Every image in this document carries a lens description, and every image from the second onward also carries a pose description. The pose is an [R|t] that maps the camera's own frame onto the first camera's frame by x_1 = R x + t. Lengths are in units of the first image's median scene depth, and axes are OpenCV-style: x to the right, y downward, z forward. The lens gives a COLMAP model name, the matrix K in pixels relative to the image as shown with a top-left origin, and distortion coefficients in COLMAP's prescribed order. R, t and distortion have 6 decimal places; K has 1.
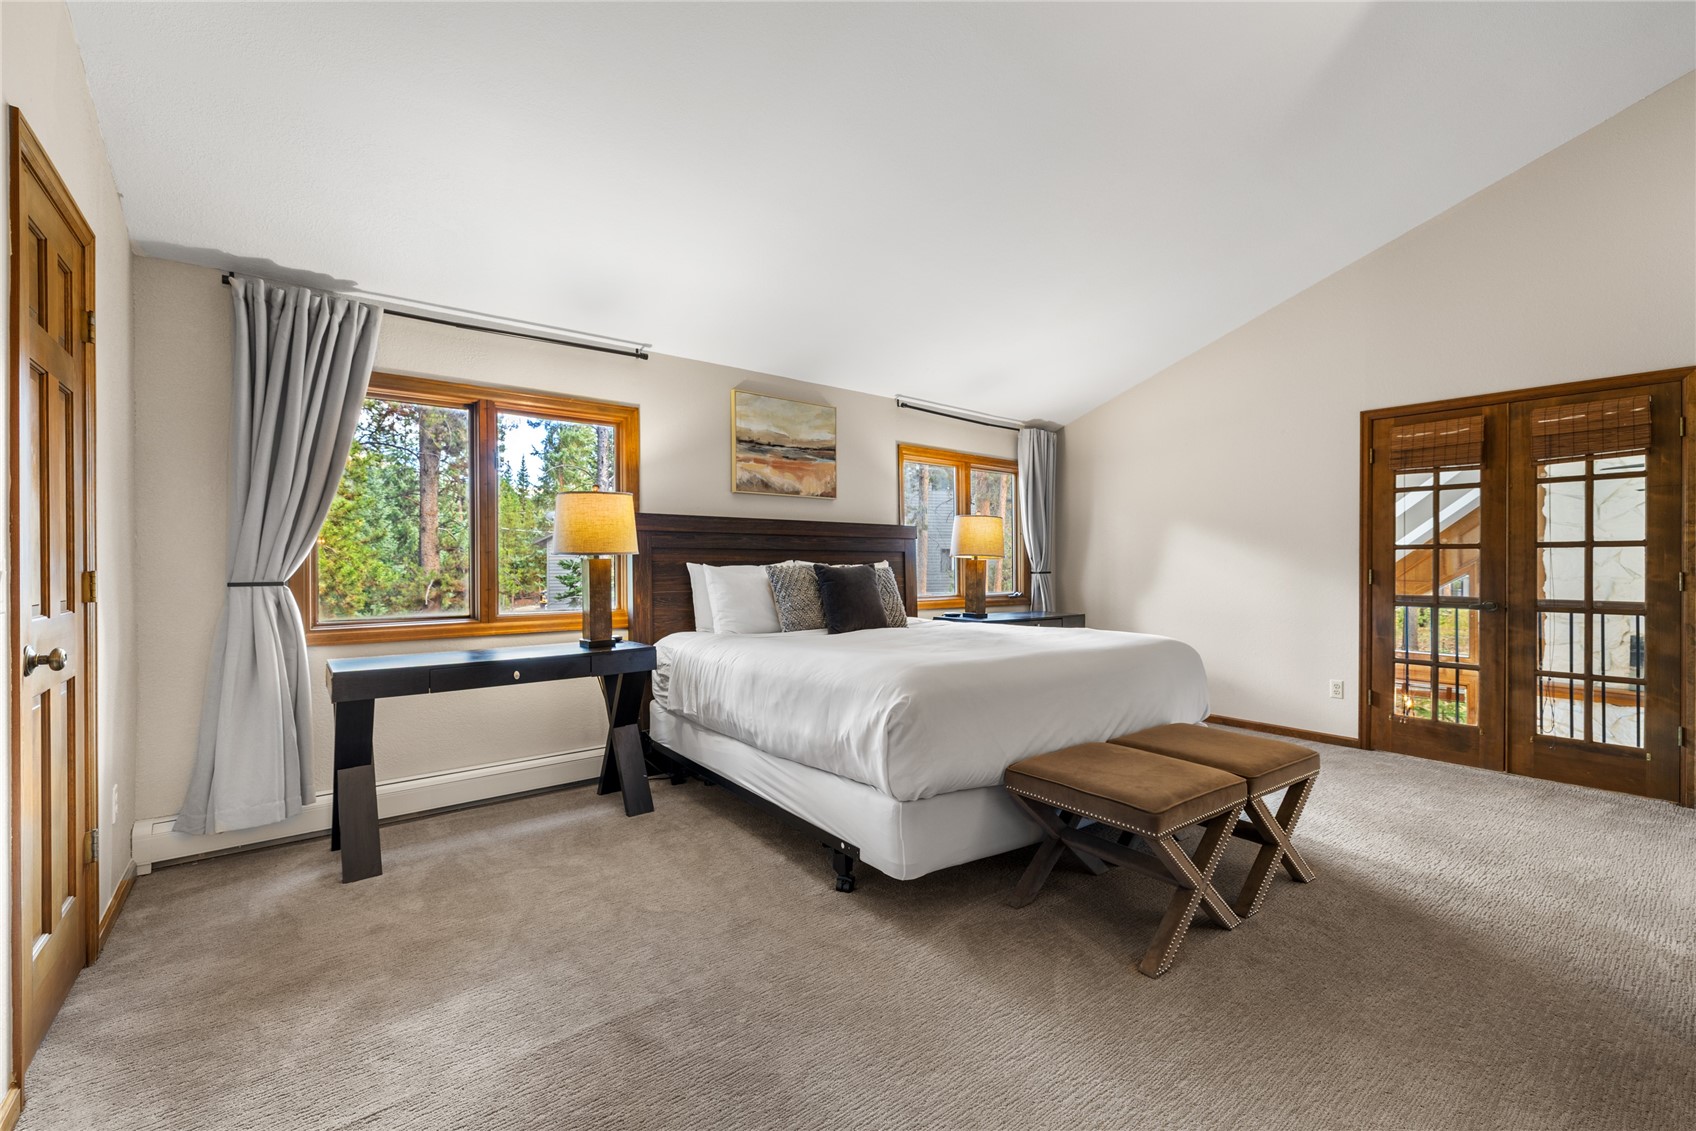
lens RADIAL K [[711.8, 0, 846.9], [0, 711.8, 565.7], [0, 0, 1]] dist [0.002694, -0.000992]
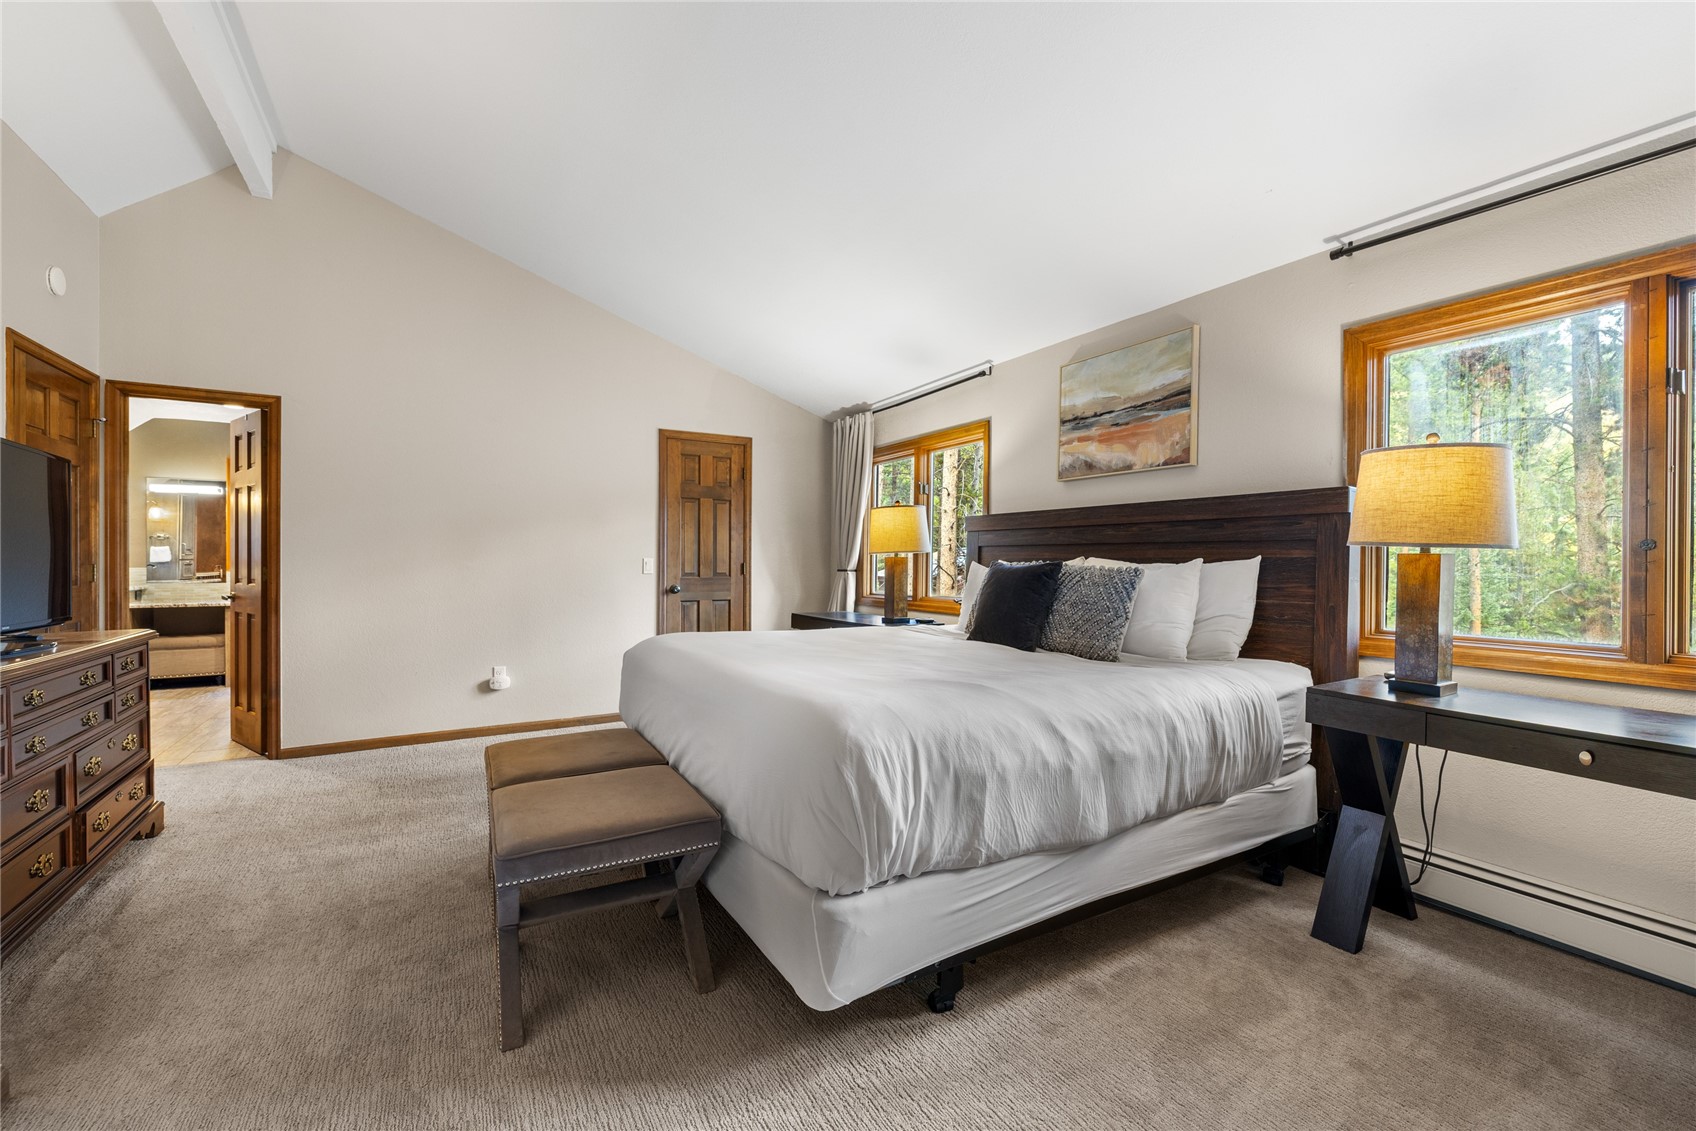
lens RADIAL K [[711.8, 0, 850.1], [0, 711.8, 562.7], [0, 0, 1]] dist [0.002694, -0.000992]
pose [[-0.148647, 0.009614, -0.988844, 0.725852], [-0.000756, 0.999951, 0.009836, -0.008425], [0.988890, 0.002210, -0.148632, 0.822078]]
